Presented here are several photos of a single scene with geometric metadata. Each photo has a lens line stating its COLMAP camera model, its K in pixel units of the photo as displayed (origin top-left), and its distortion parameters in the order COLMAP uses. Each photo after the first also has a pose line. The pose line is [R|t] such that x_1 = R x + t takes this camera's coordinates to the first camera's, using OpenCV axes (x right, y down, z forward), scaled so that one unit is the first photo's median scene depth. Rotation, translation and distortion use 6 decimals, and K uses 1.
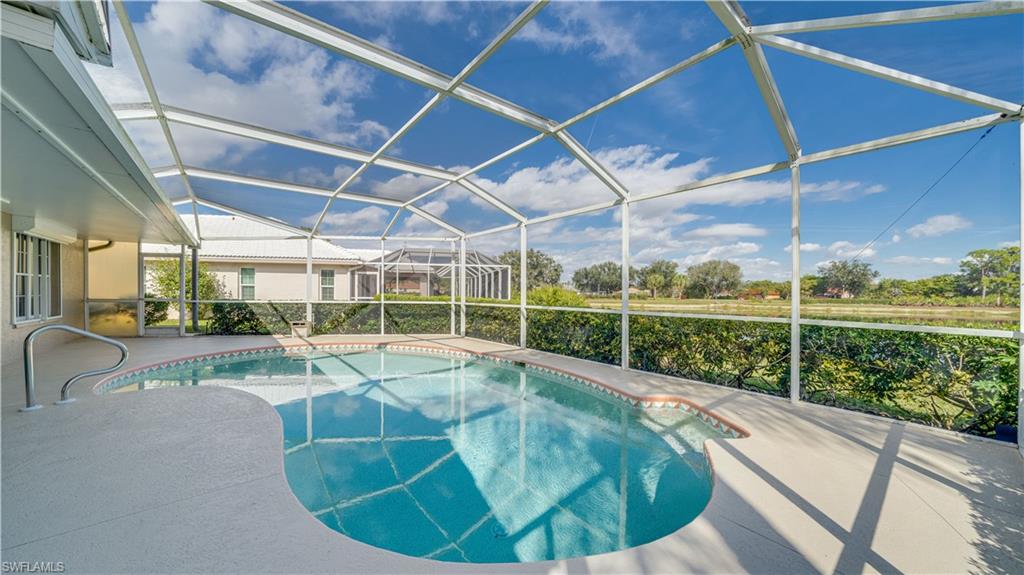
lens RADIAL K [[347.8, 0, 507.4], [0, 347.8, 294.9], [0, 0, 1]] dist [-0.001017, -0.000071]
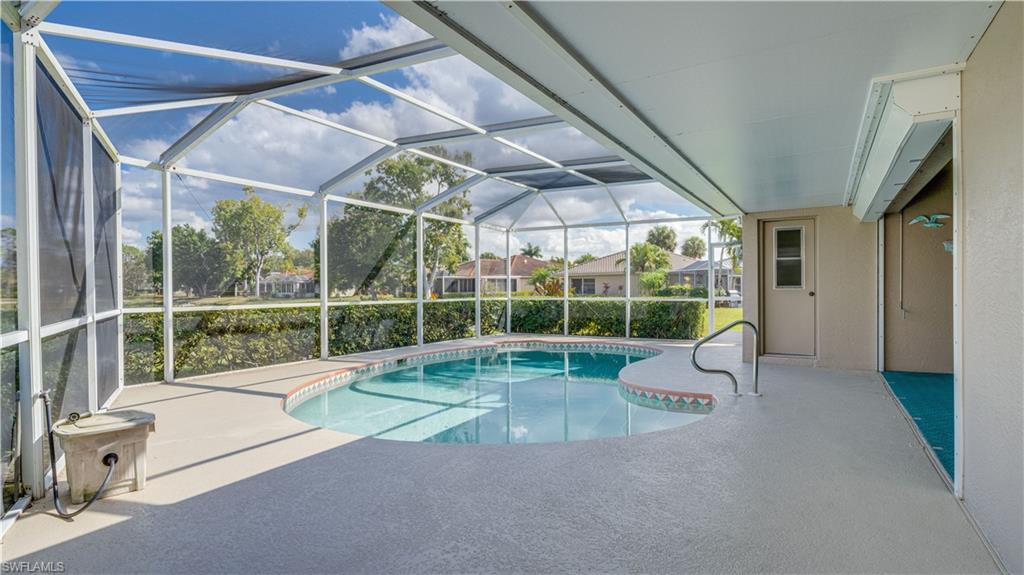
lens RADIAL K [[569.6, 0, 512.3], [0, 569.6, 286.3], [0, 0, 1]] dist [0.000451, -0.000074]
pose [[-0.398298, -0.006576, 0.917233, -0.366859], [-0.000695, 0.999976, 0.006868, -0.003938], [-0.917256, 0.002098, -0.398293, 0.329067]]
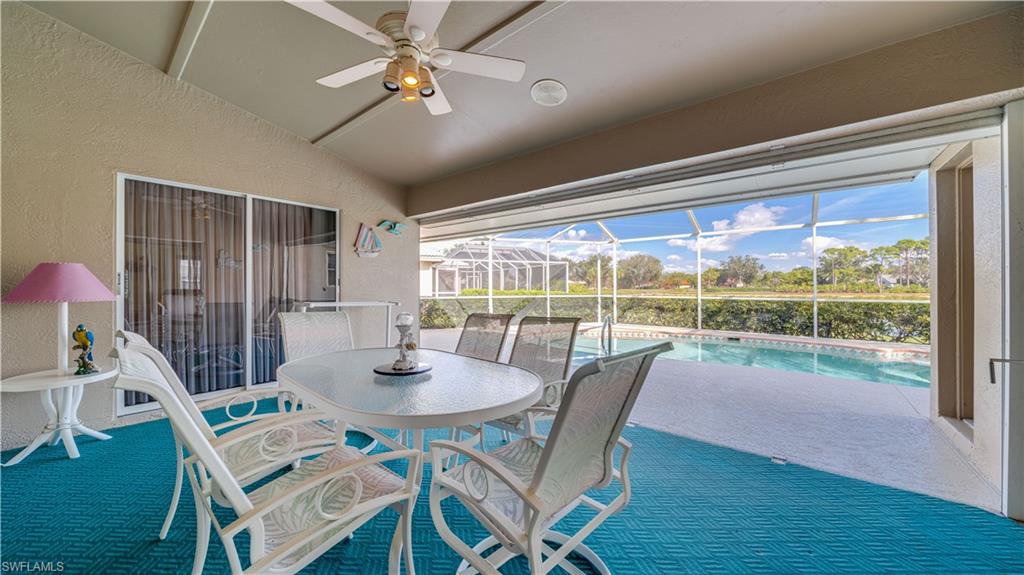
lens RADIAL K [[347.8, 0, 512.8], [0, 347.8, 284.1], [0, 0, 1]] dist [-0.001017, -0.000071]
pose [[0.977349, -0.009736, 0.211408, -0.270047], [0.011498, 0.999909, -0.007105, -0.004904], [-0.211320, 0.009375, 0.977372, -0.038815]]
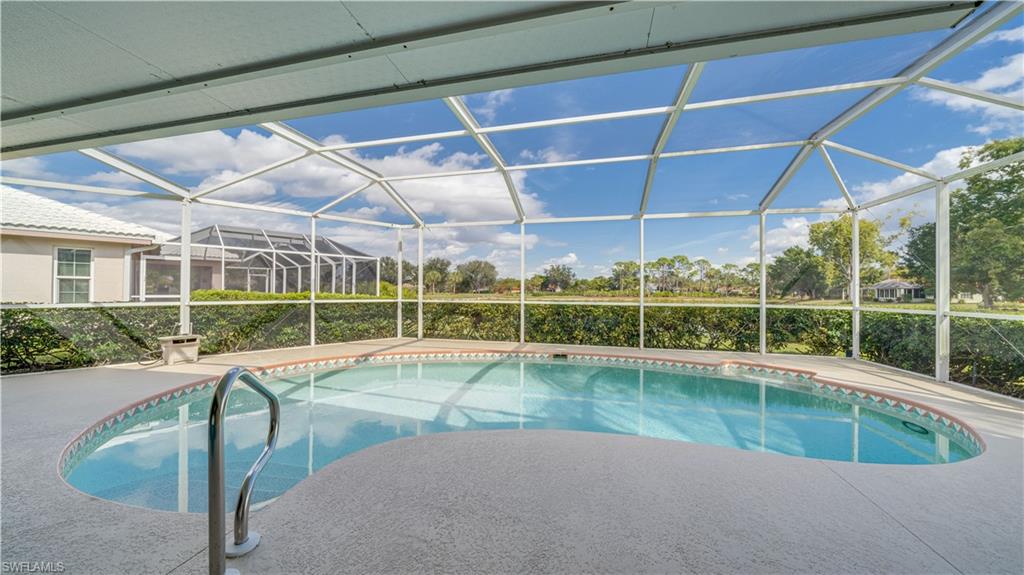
lens RADIAL K [[347.8, 0, 506.7], [0, 347.8, 286.6], [0, 0, 1]] dist [-0.001017, -0.000071]
pose [[0.798569, 0.003051, 0.601895, -0.178657], [0.002948, 0.999955, -0.008980, -0.001177], [-0.601896, 0.008945, 0.798525, 0.061893]]
